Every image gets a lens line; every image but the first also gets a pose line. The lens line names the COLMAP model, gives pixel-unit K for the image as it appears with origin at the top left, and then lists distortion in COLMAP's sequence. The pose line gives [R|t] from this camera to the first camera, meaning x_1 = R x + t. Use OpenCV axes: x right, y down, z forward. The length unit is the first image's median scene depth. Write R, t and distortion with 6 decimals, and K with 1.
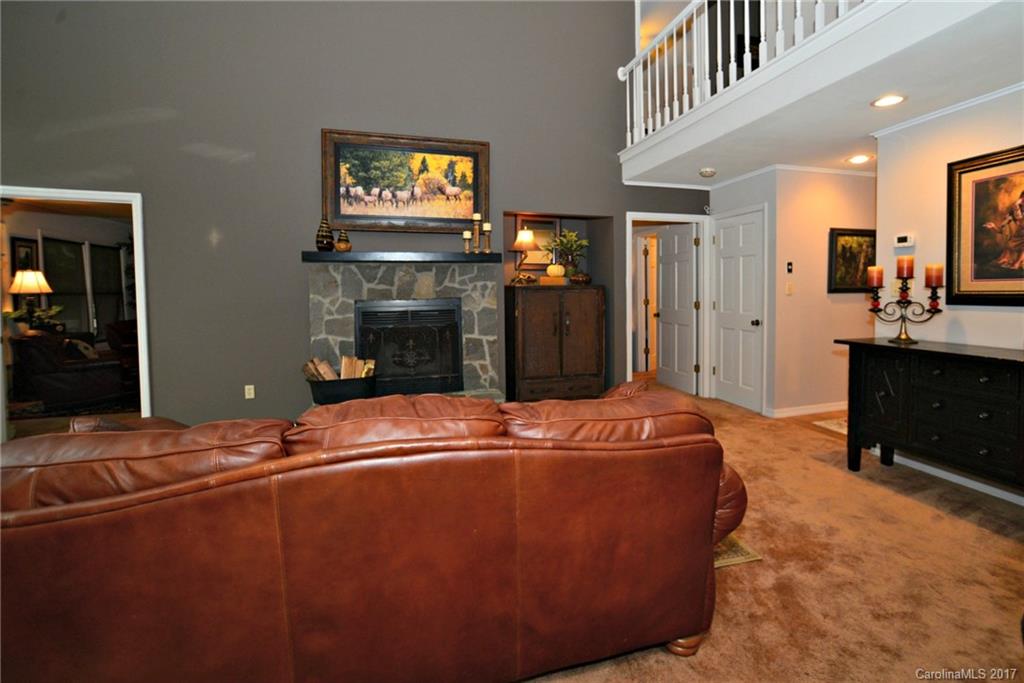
lens RADIAL K [[485.6, 0, 562.0], [0, 485.6, 298.5], [0, 0, 1]] dist [-0.011751, 0.000193]
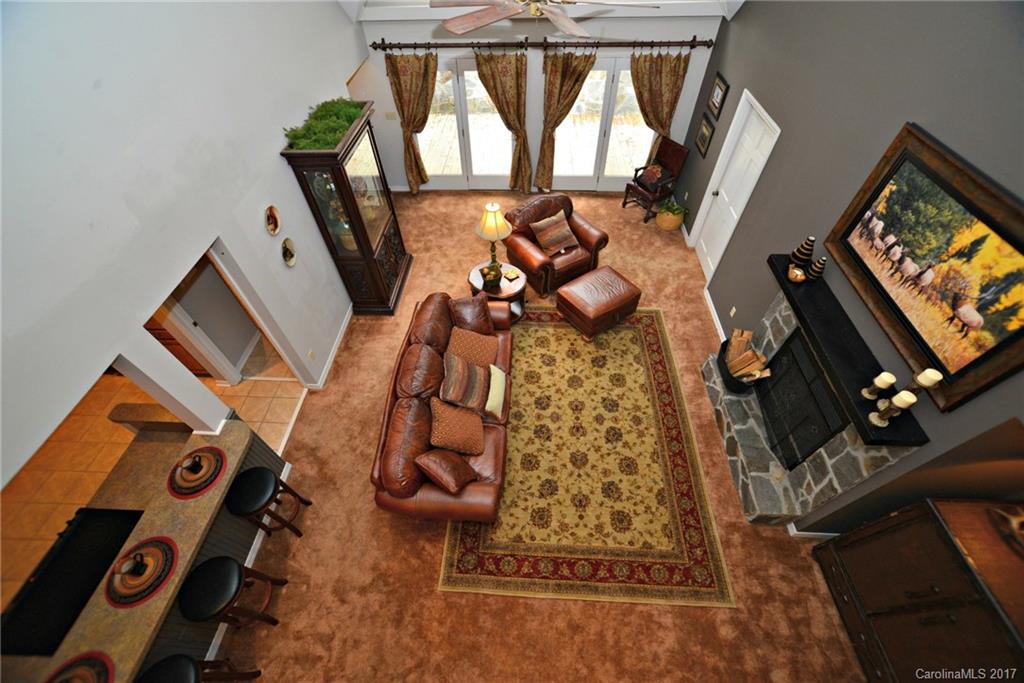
lens RADIAL K [[410.4, 0, 504.8], [0, 410.4, 352.4], [0, 0, 1]] dist [-0.019713, 0.002213]
pose [[-0.339026, 0.749885, -0.568096, 0.240039], [0.010972, 0.606969, 0.794650, -0.567750], [0.940713, 0.263174, -0.214006, 0.628162]]
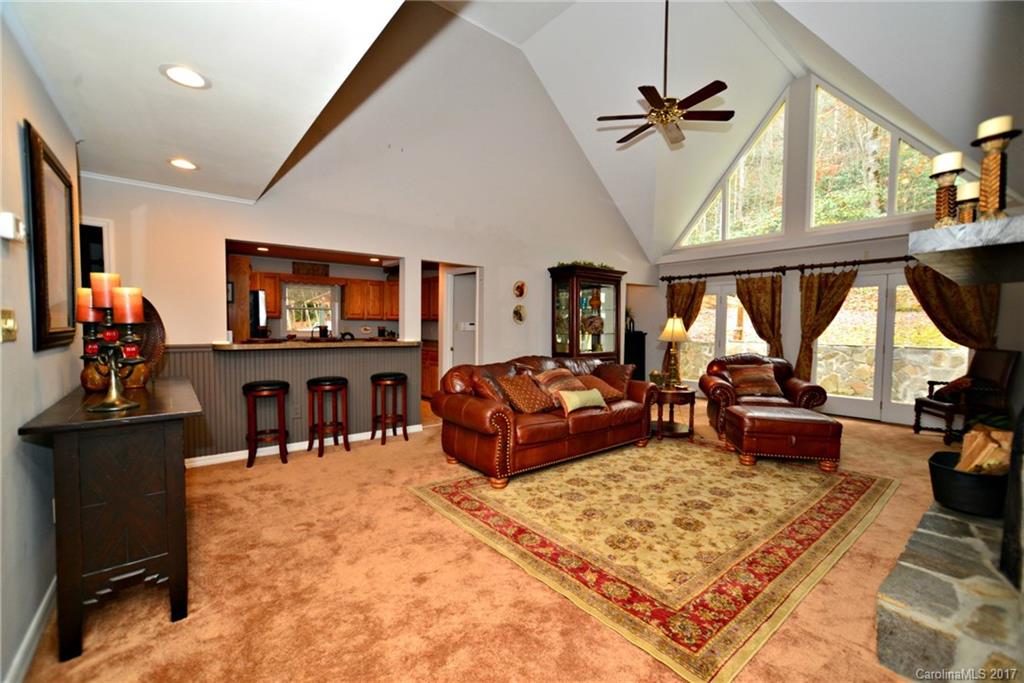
lens RADIAL K [[431.8, 0, 517.2], [0, 431.8, 353.4], [0, 0, 1]] dist [0.008956, 0.001363]
pose [[-0.916977, 0.029423, -0.397853, 0.294729], [-0.004779, 0.996395, 0.084702, -0.029043], [0.398911, 0.079571, -0.913531, 1.183809]]
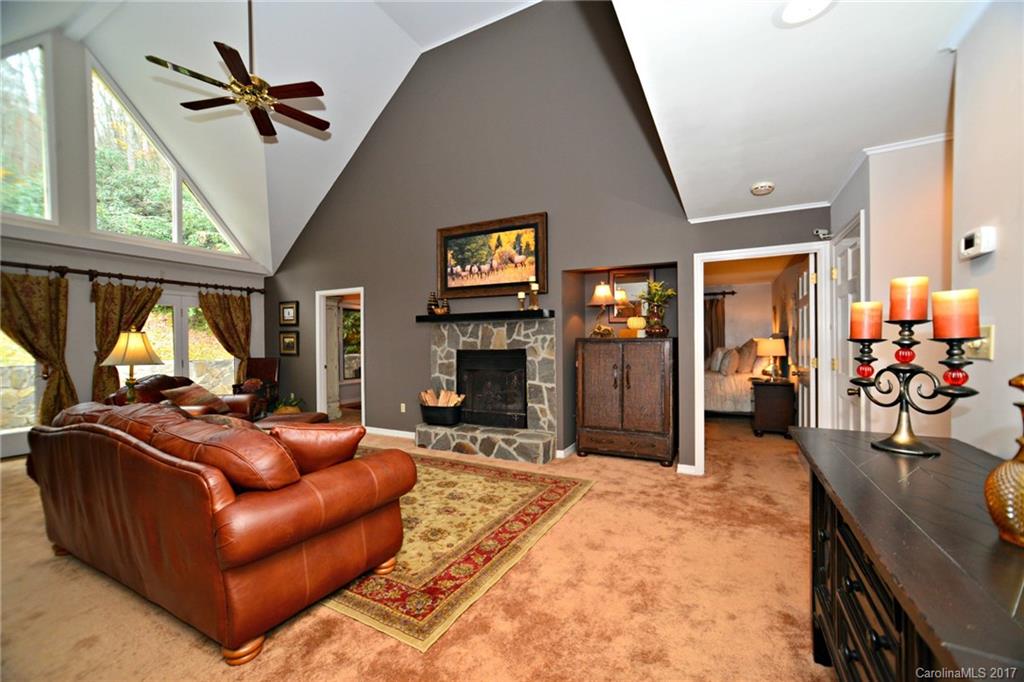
lens RADIAL K [[416.1, 0, 514.5], [0, 416.1, 340.1], [0, 0, 1]] dist [-0.010788, 0.000786]
pose [[0.711489, -0.001178, -0.702697, 0.491111], [-0.012492, 0.999819, -0.014324, -0.008322], [0.702587, 0.018970, 0.711345, 0.273458]]
